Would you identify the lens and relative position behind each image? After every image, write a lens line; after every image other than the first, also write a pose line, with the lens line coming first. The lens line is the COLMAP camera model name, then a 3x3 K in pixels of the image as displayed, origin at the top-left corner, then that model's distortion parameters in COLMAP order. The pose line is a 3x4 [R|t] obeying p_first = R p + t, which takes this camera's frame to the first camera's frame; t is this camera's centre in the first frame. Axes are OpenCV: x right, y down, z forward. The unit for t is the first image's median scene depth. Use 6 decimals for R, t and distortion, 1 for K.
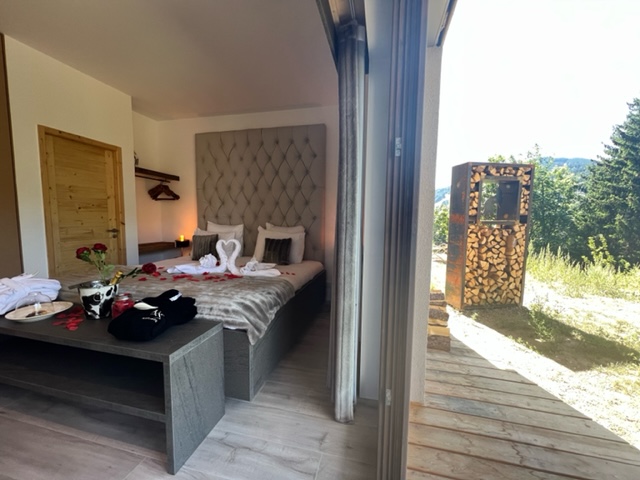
lens RADIAL K [[256.5, 0, 323.1], [0, 256.5, 244.0], [0, 0, 1]] dist [0.000576, -0.000971]
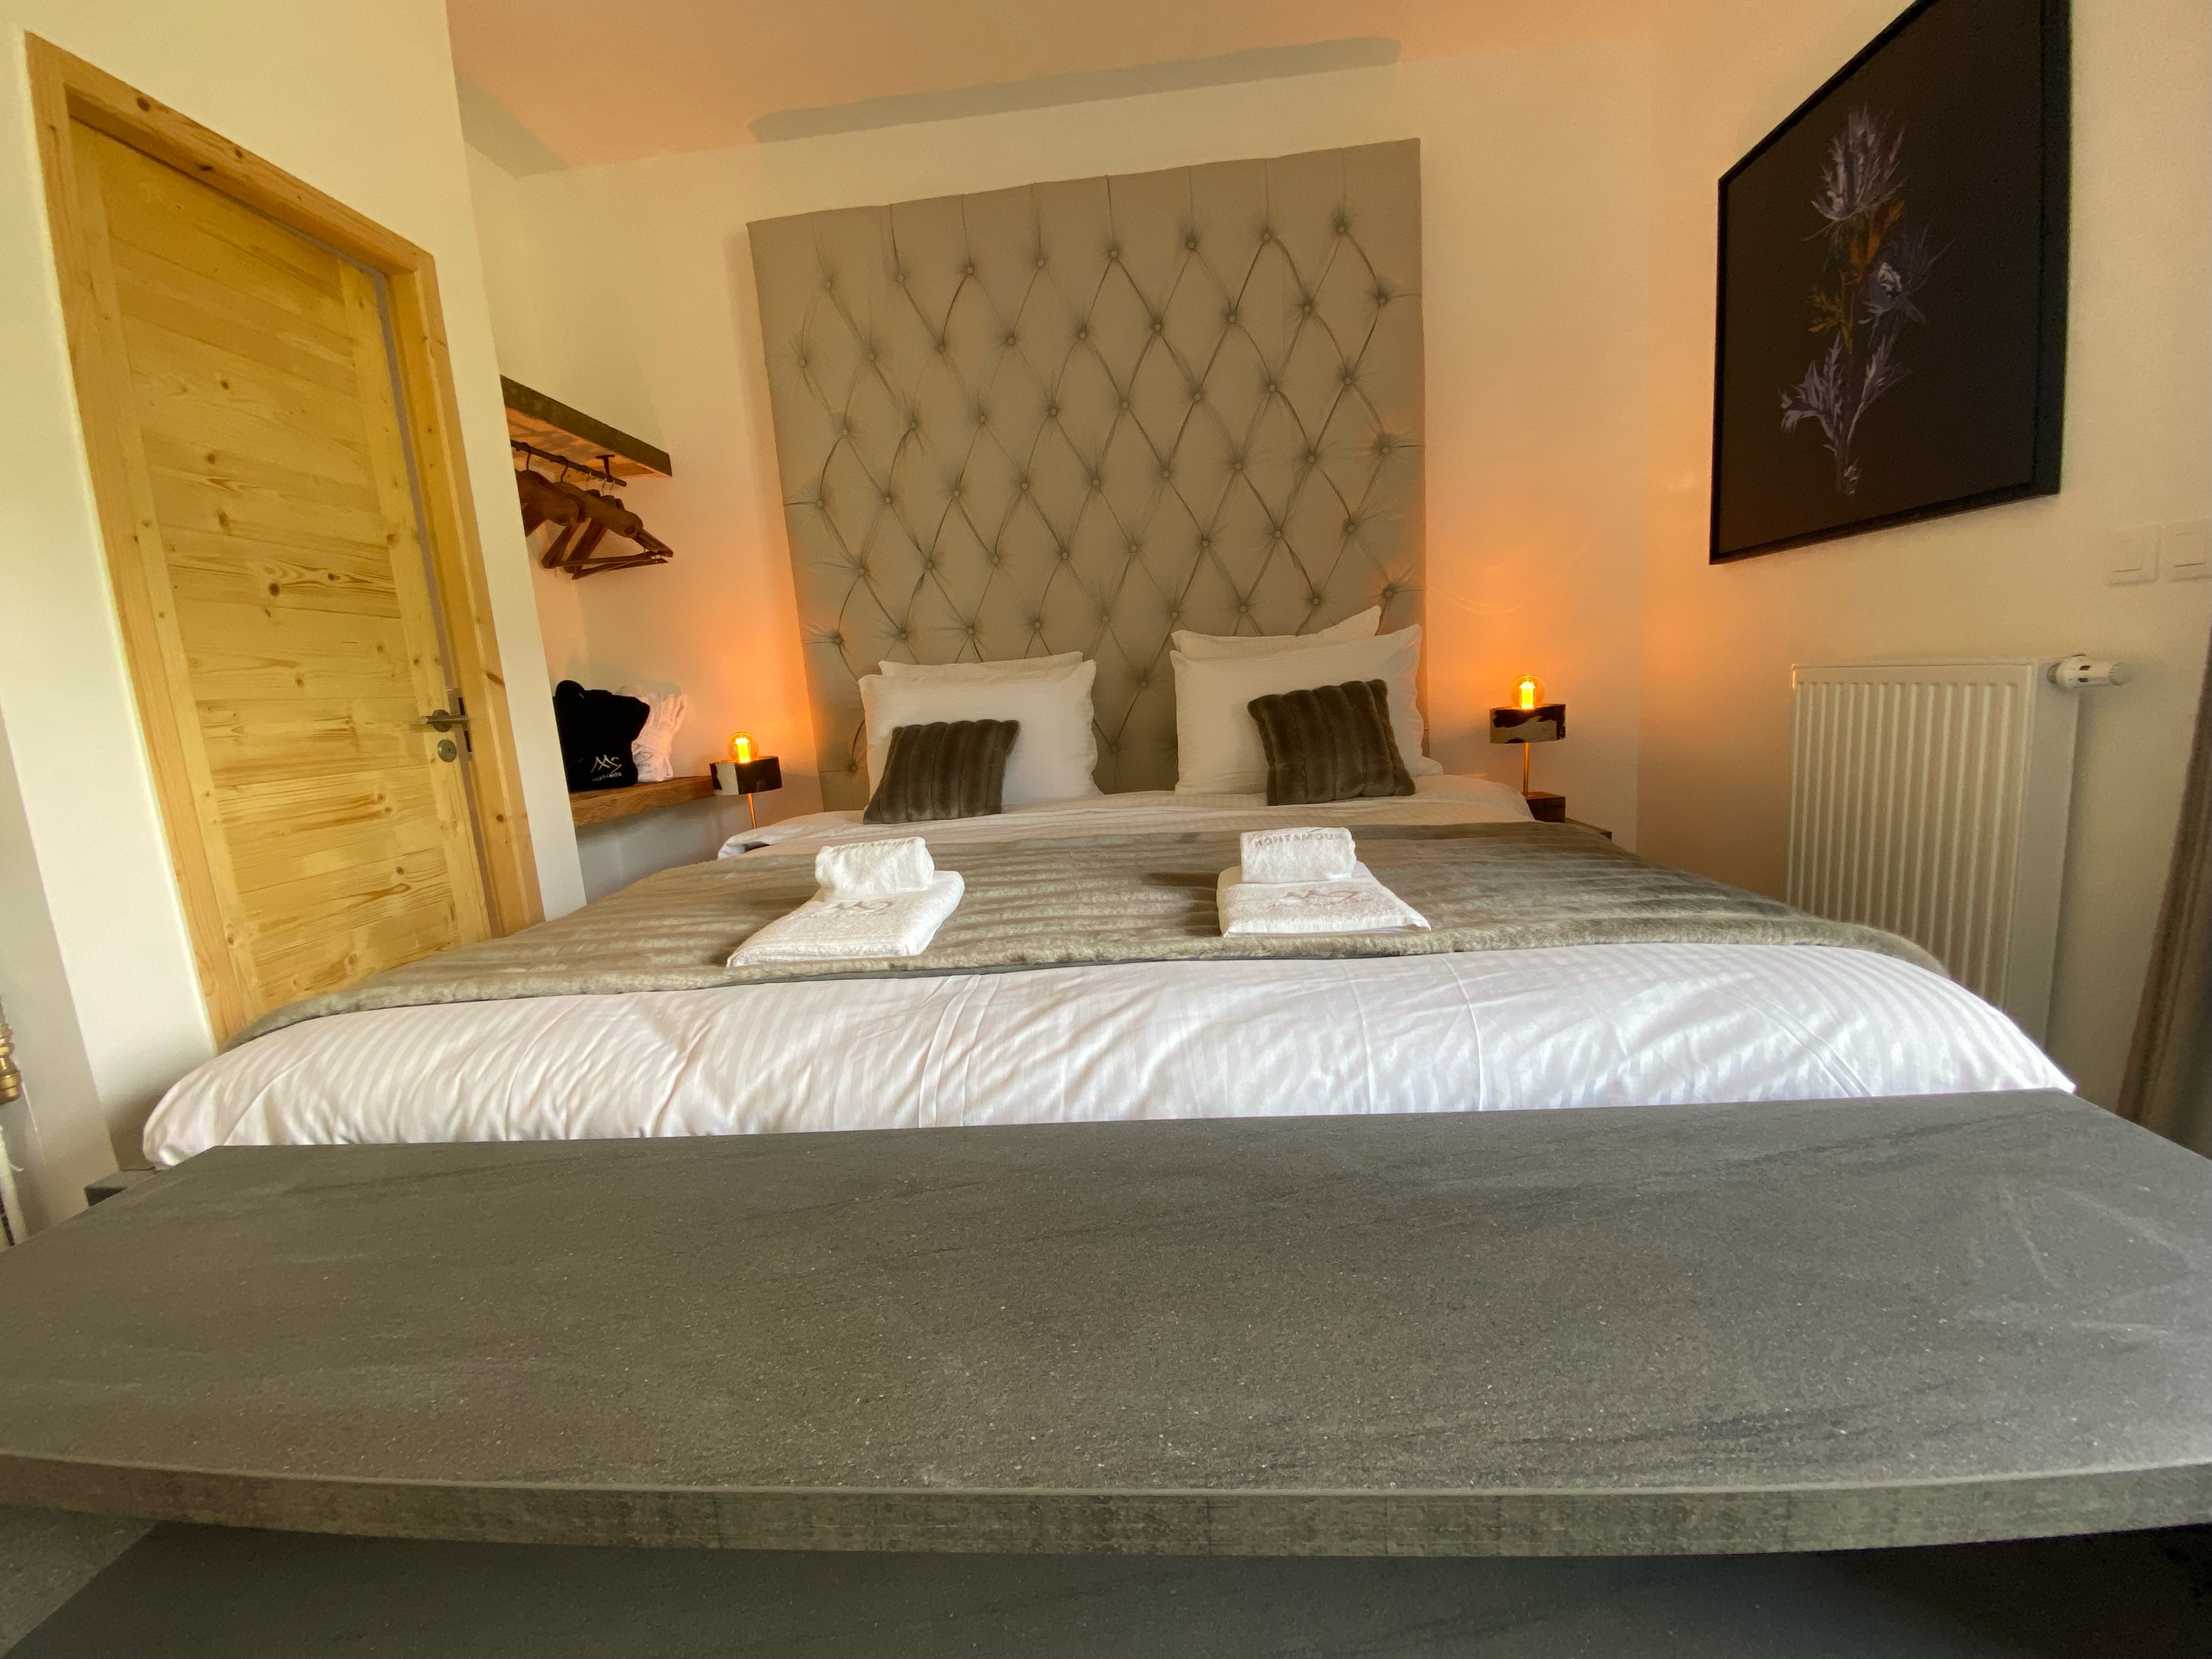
lens RADIAL K [[912.8, 0, 1086.1], [0, 912.8, 826.6], [0, 0, 1]] dist [0.014757, -0.000624]
pose [[0.985084, -0.105934, 0.135601, -0.462406], [0.099623, 0.993638, 0.052532, 0.034550], [-0.140303, -0.038240, 0.989370, 0.276070]]
